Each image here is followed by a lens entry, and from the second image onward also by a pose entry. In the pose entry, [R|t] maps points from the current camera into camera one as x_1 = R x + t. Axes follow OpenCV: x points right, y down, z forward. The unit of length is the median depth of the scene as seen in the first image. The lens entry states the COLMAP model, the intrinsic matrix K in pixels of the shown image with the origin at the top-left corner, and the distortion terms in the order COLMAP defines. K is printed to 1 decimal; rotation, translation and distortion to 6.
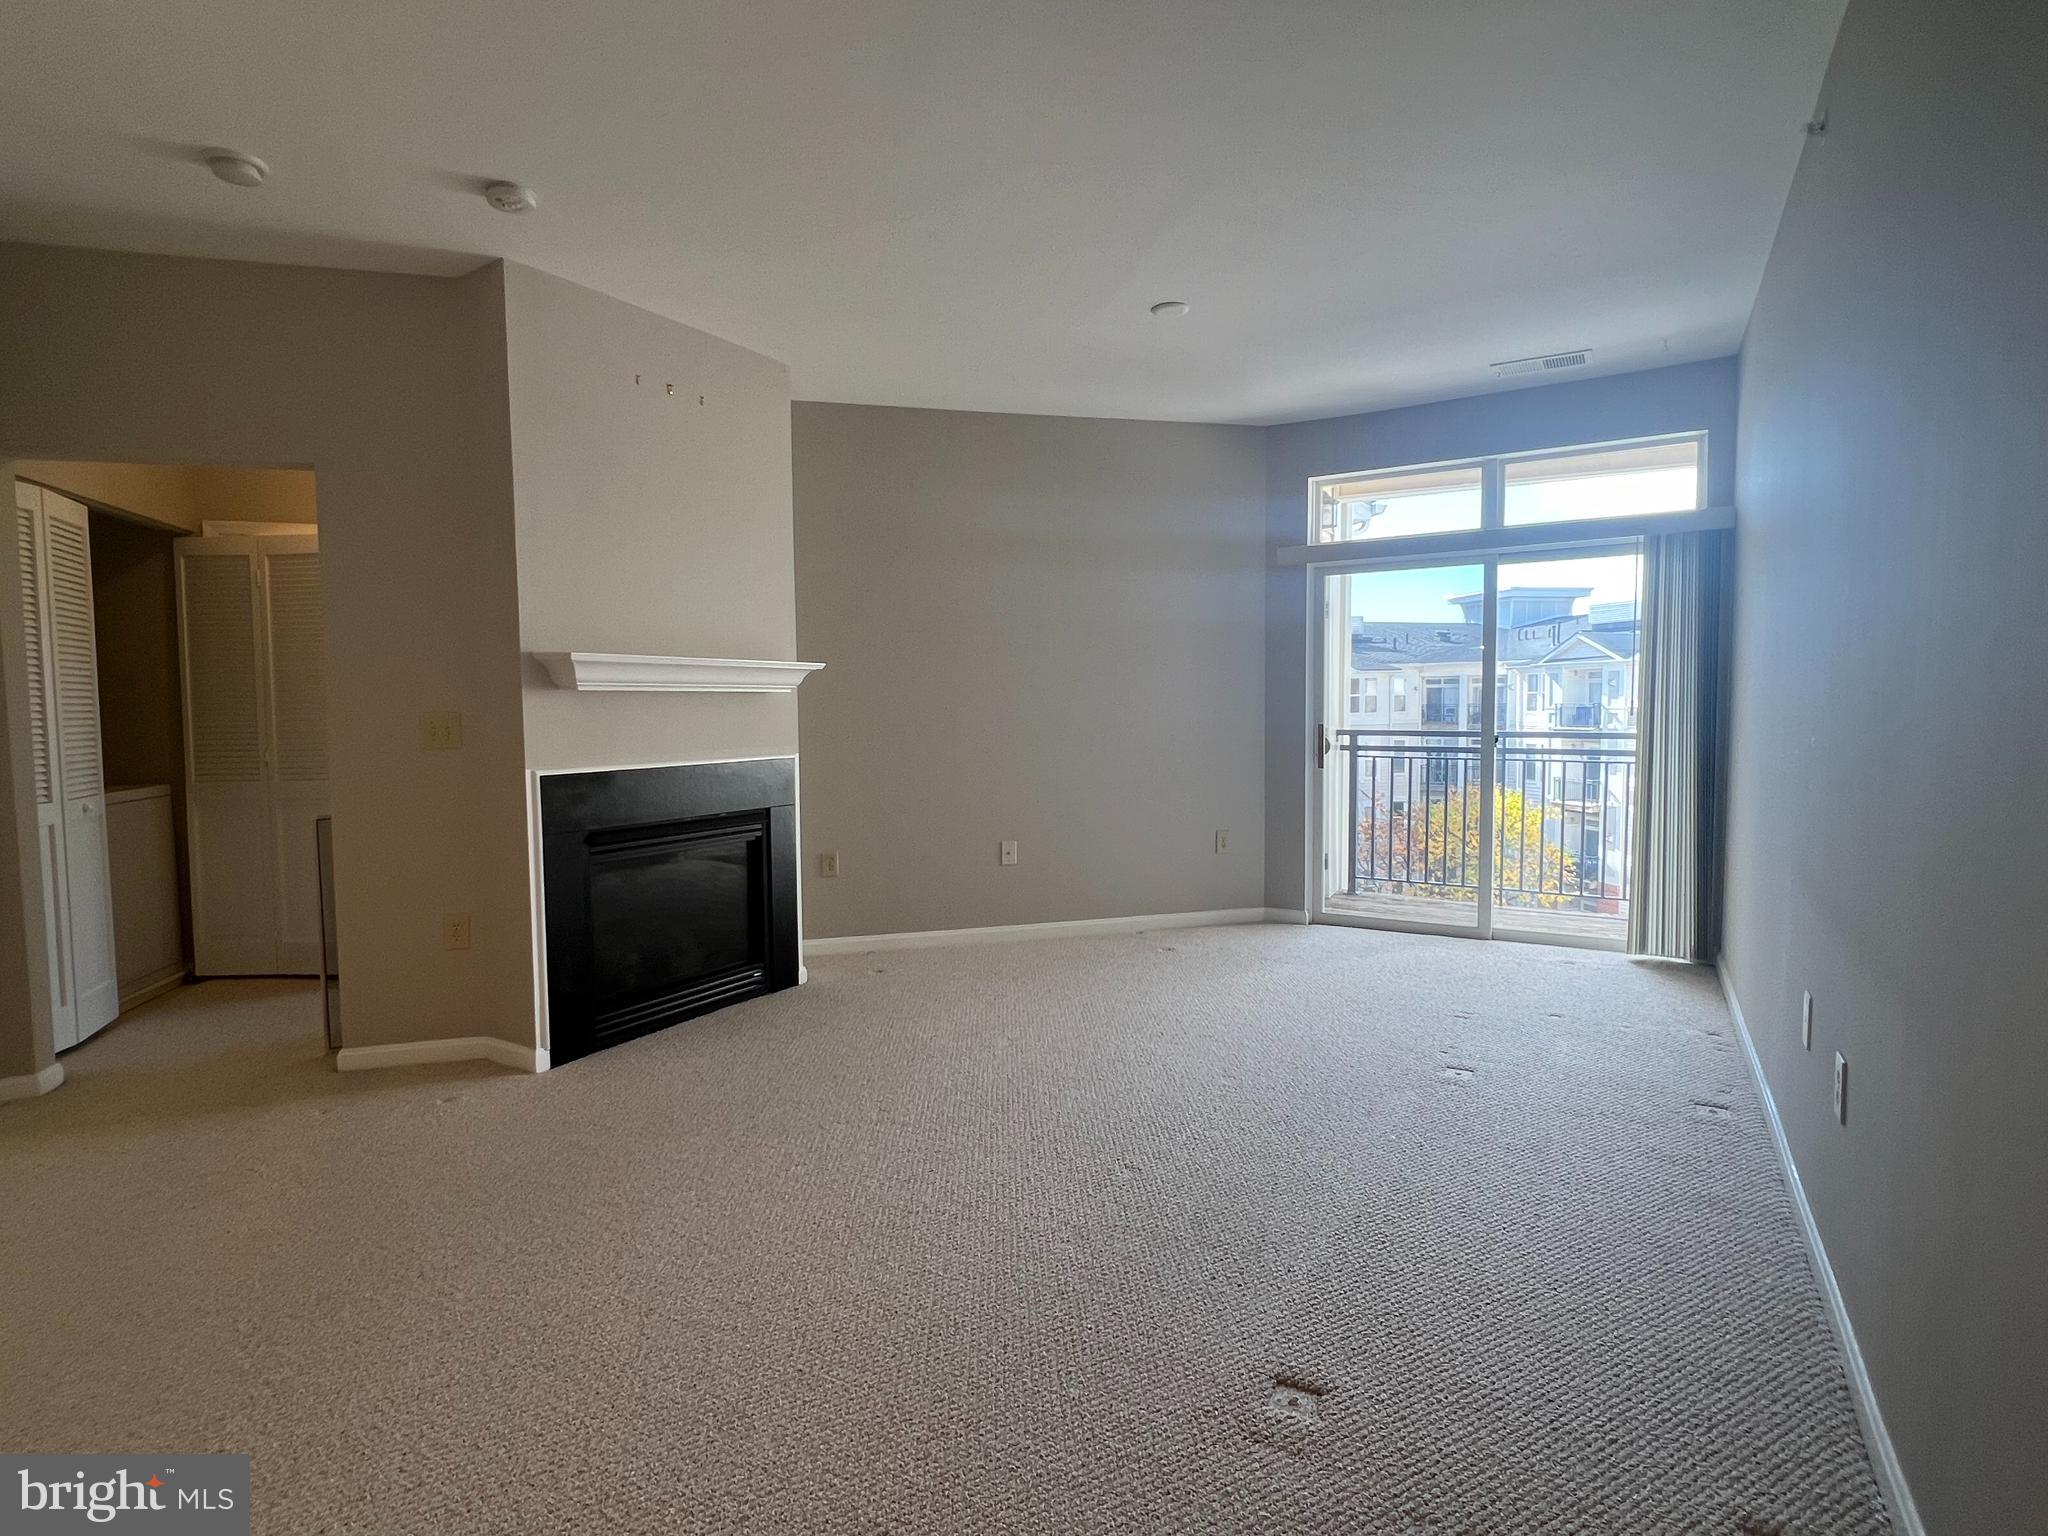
lens RADIAL K [[1035.3, 0, 1024.0], [0, 1035.3, 768.0], [0, 0, 1]] dist [-0.000098, -0.000162]
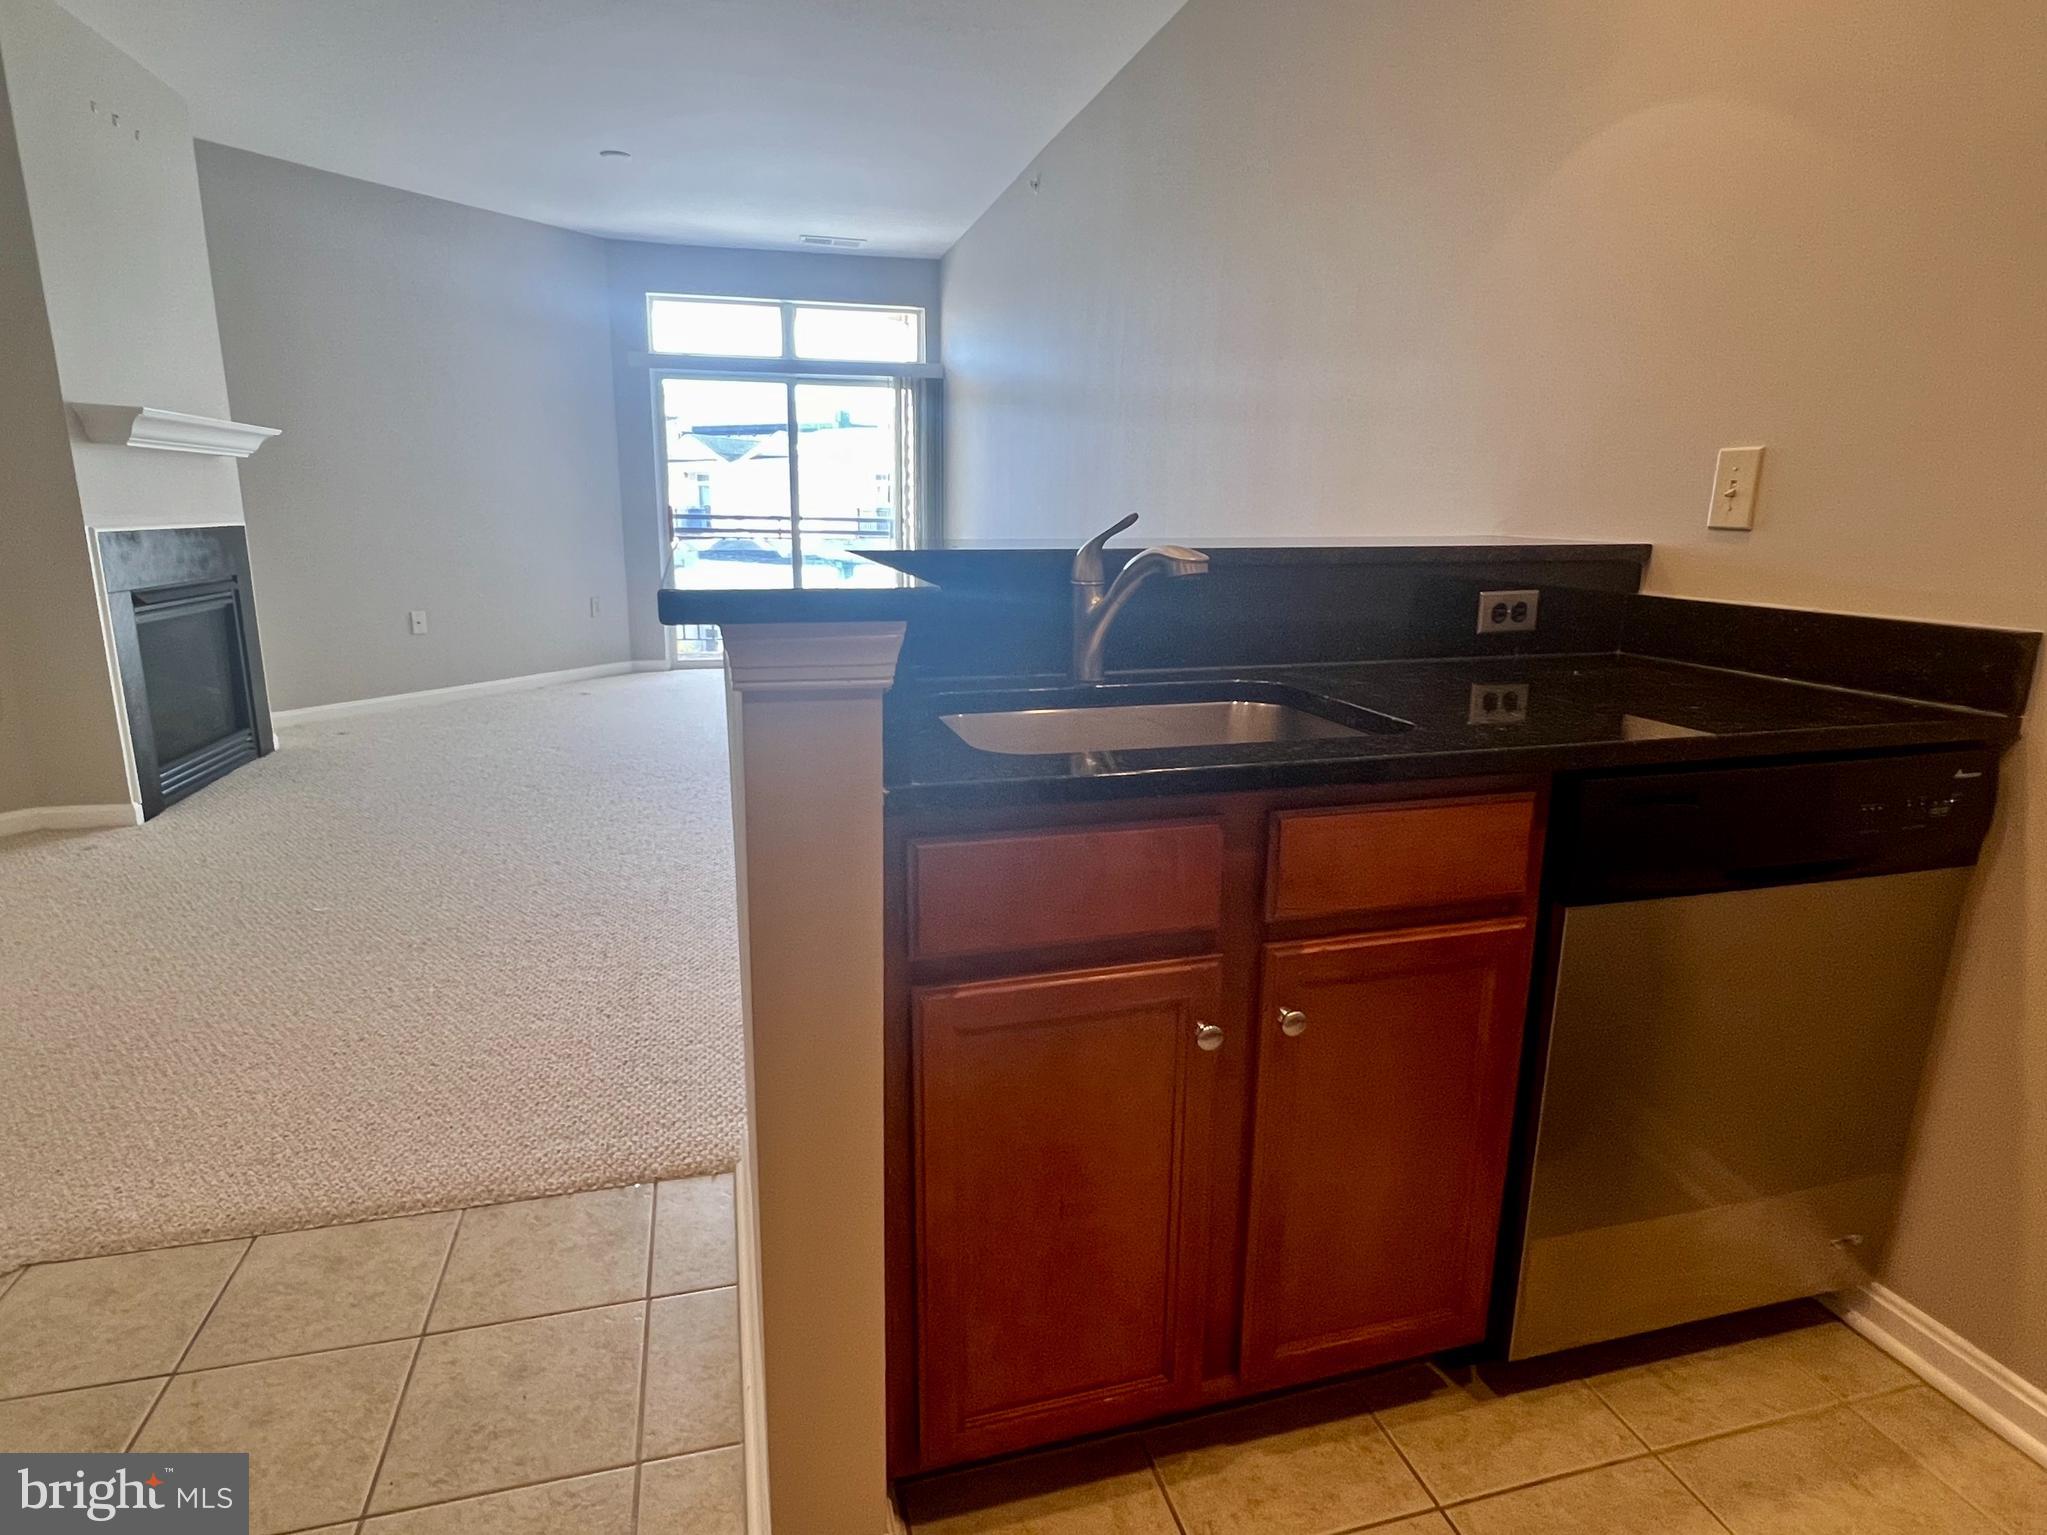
lens RADIAL K [[1147.3, 0, 1023.5], [0, 1147.3, 767.5], [0, 0, 1]] dist [-0.001300, -0.000301]
pose [[0.696992, -0.141699, 0.702940, -0.485214], [0.026830, 0.984748, 0.171903, 0.047827], [-0.716577, -0.100955, 0.690163, -0.312930]]
